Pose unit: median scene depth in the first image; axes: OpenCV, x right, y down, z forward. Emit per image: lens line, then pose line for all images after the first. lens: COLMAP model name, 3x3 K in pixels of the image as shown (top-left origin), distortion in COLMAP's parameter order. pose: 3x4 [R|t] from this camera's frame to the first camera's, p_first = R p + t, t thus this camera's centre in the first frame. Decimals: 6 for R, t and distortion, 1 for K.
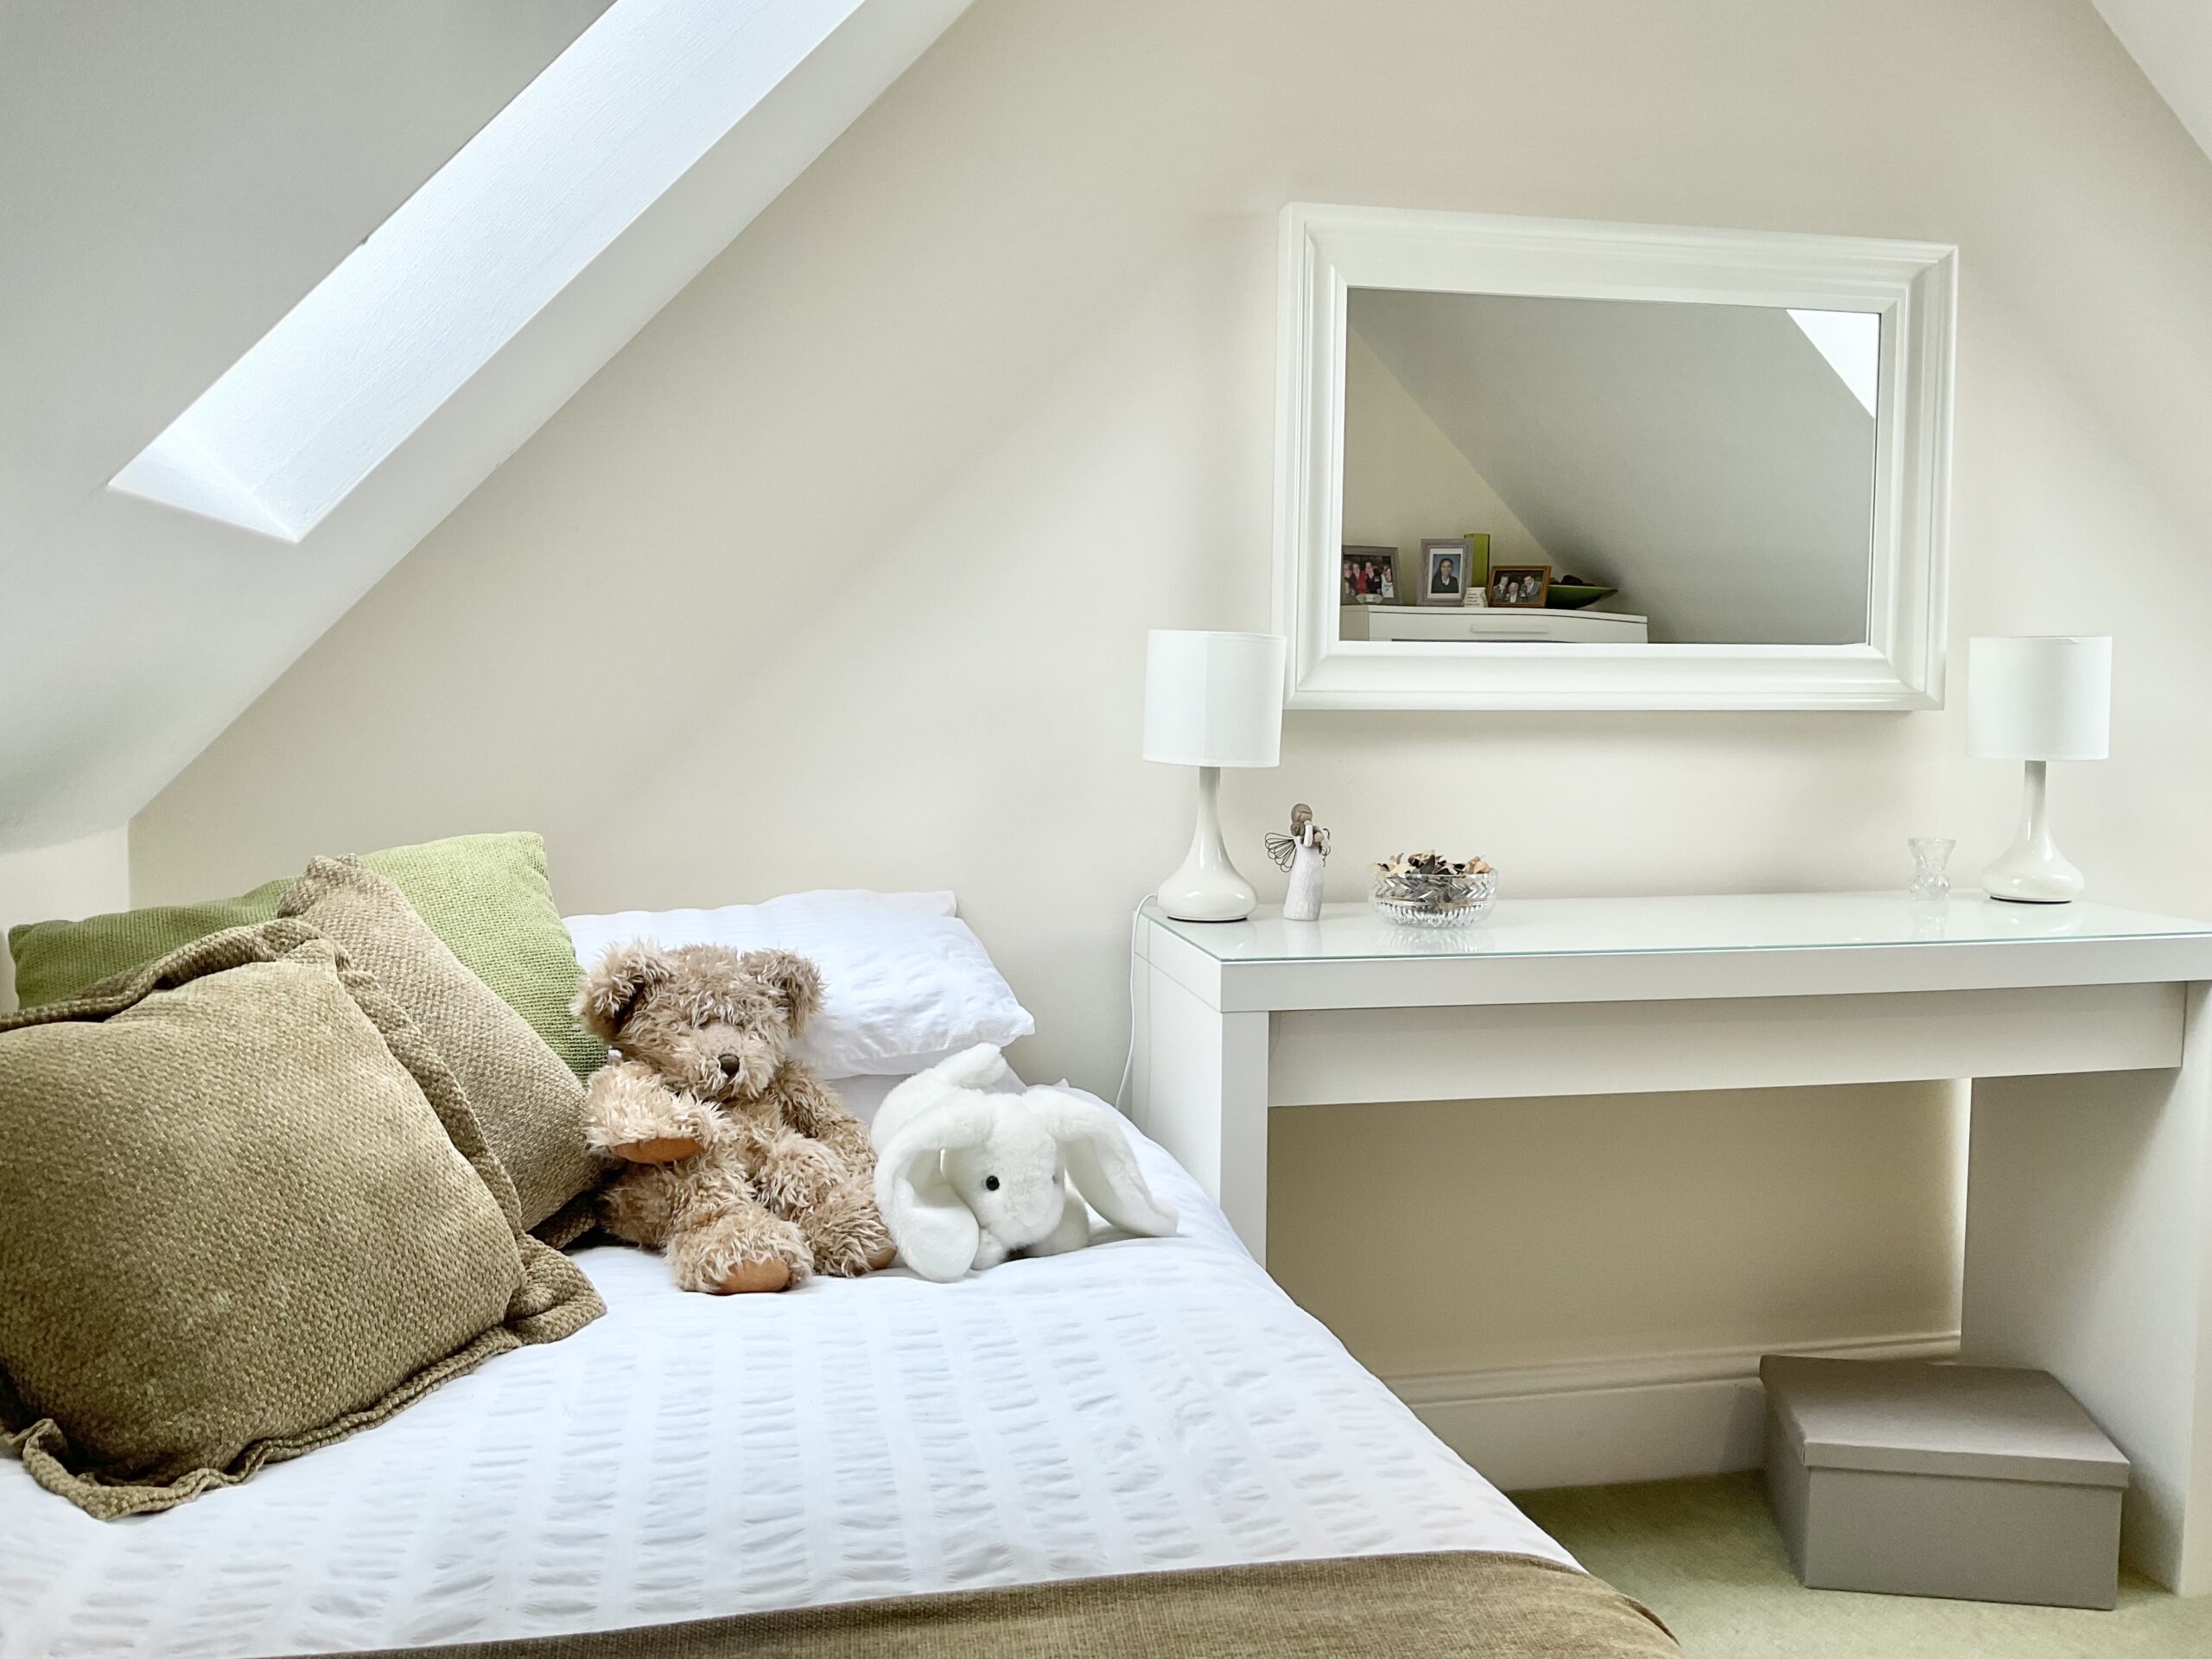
lens RADIAL K [[1806.8, 0, 1100.2], [0, 1806.8, 833.4], [0, 0, 1]] dist [0.080352, -0.150499]
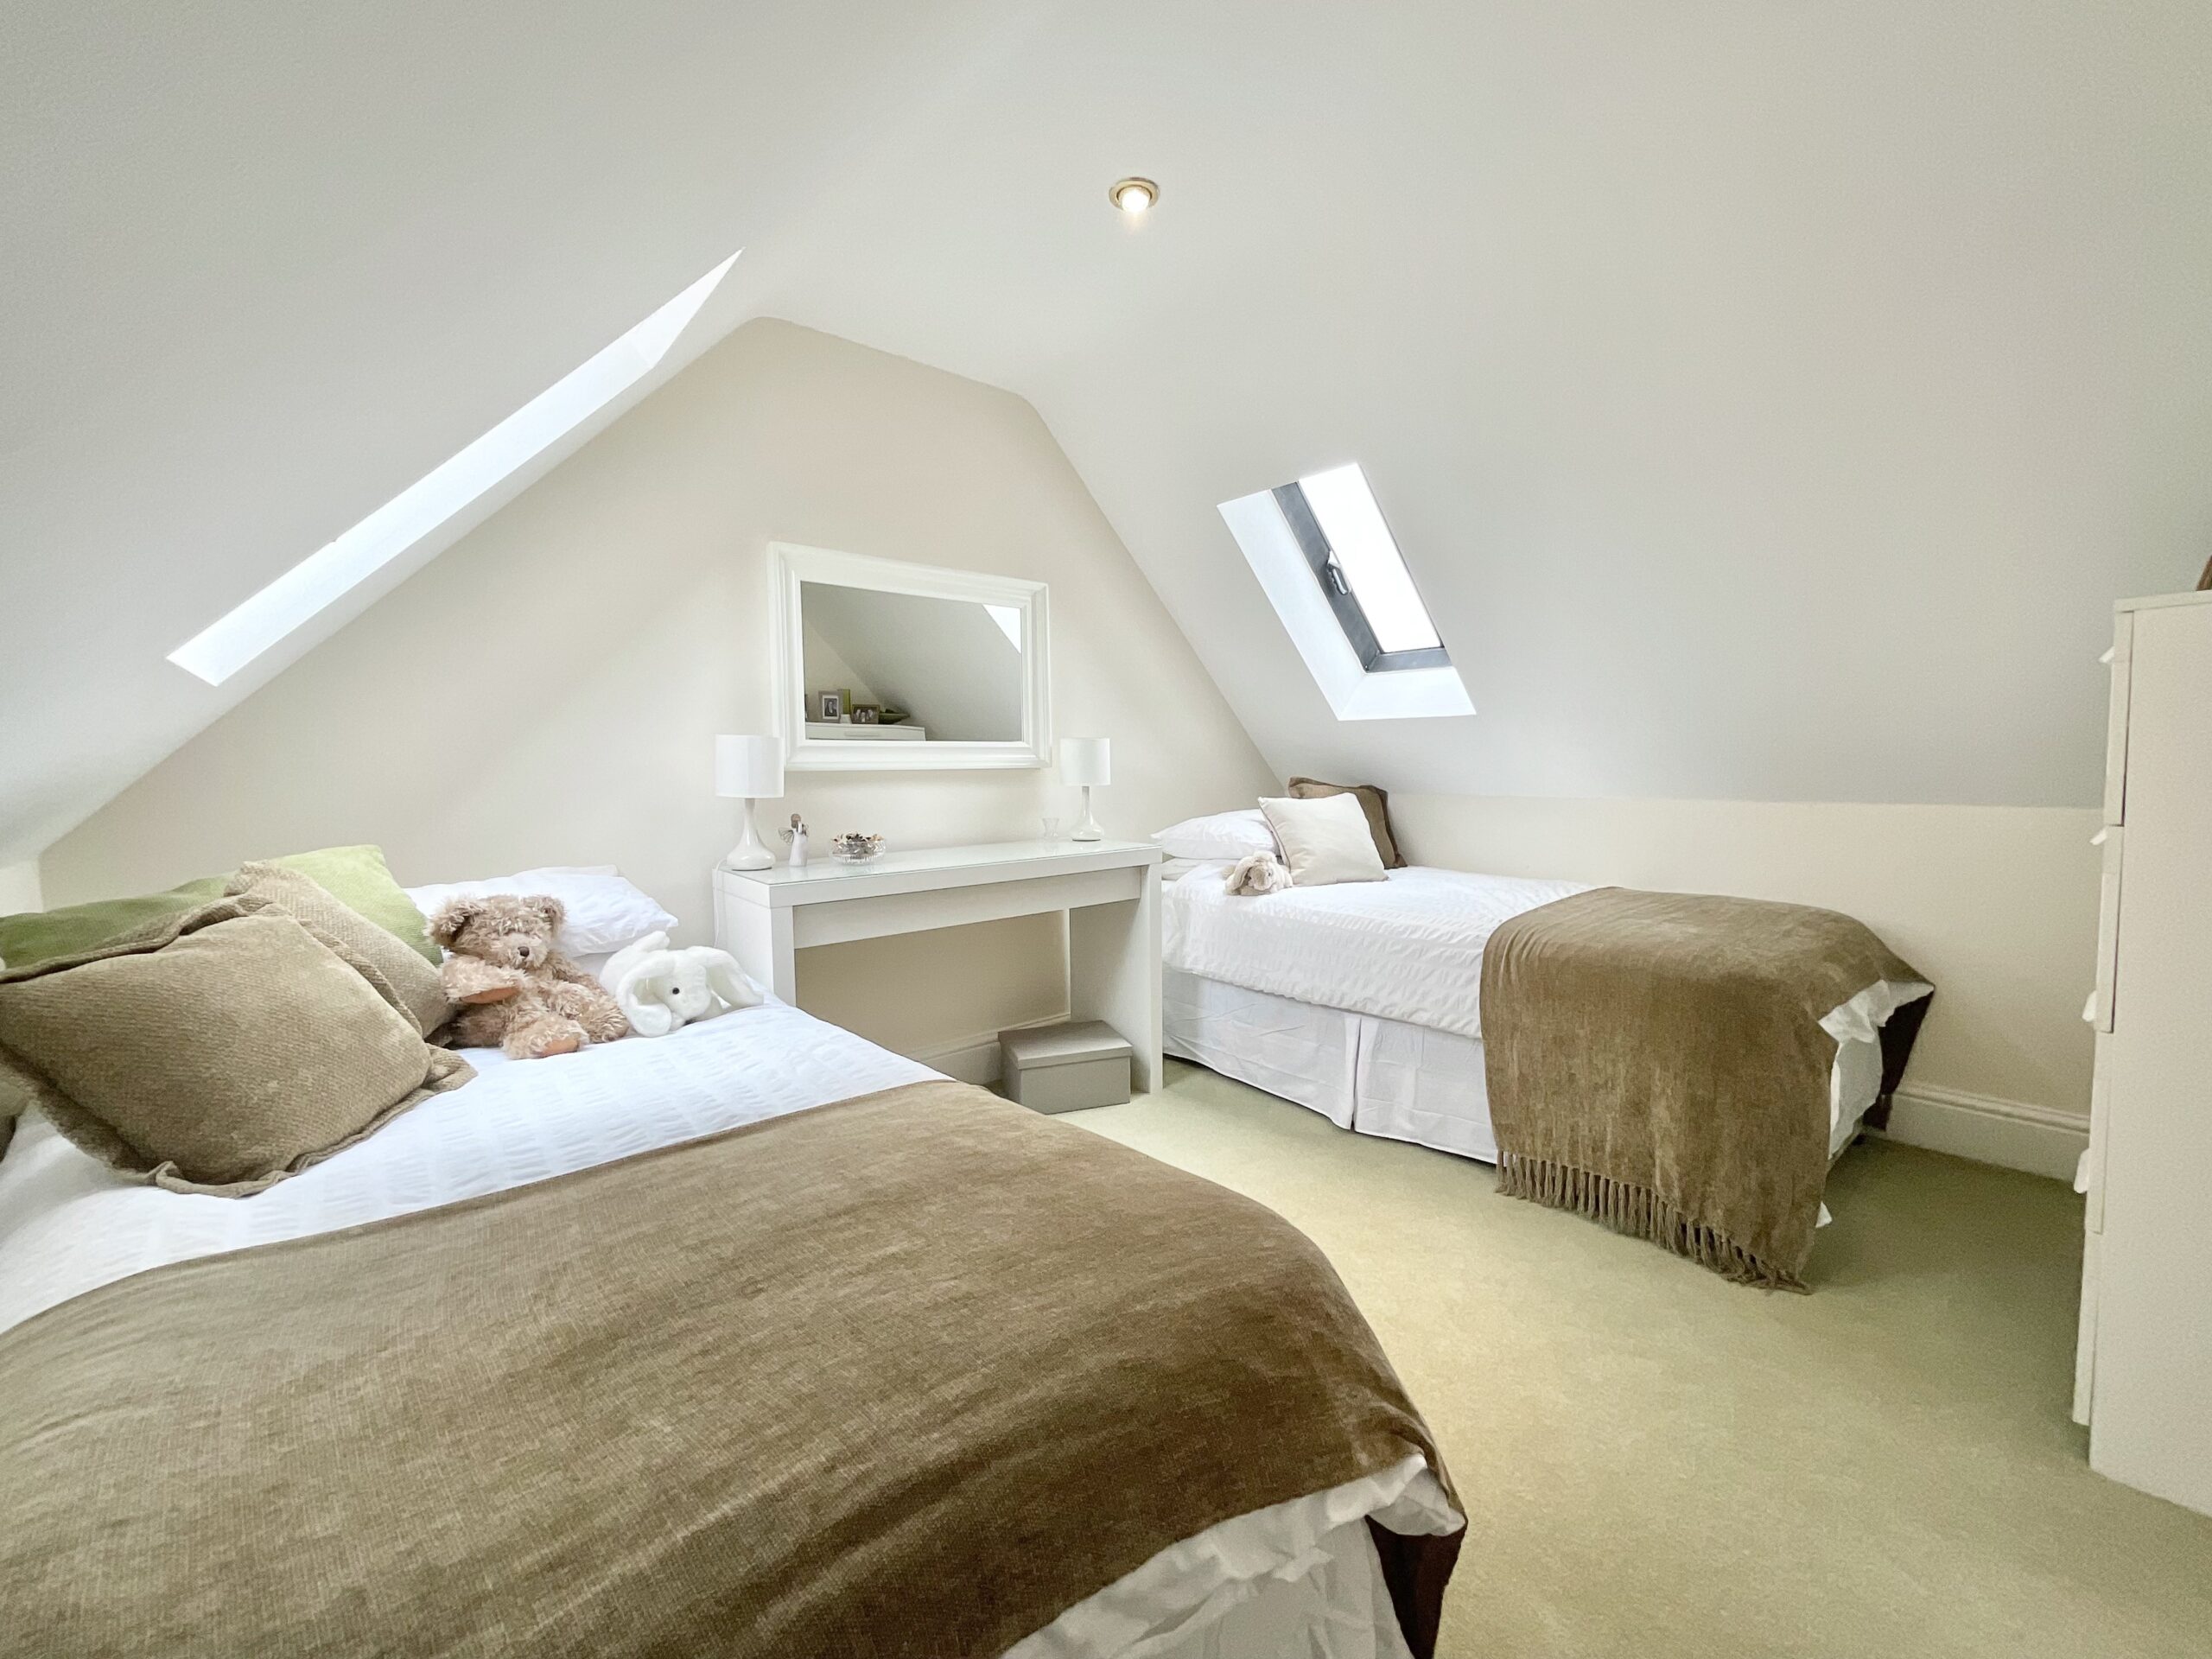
lens RADIAL K [[894.6, 0, 1106.4], [0, 894.6, 833.0], [0, 0, 1]] dist [0.001146, -0.000764]
pose [[0.874801, -0.051524, 0.481734, -0.110401], [0.051877, 0.998574, 0.012597, 0.017011], [-0.481696, 0.013971, 0.876227, -0.181706]]
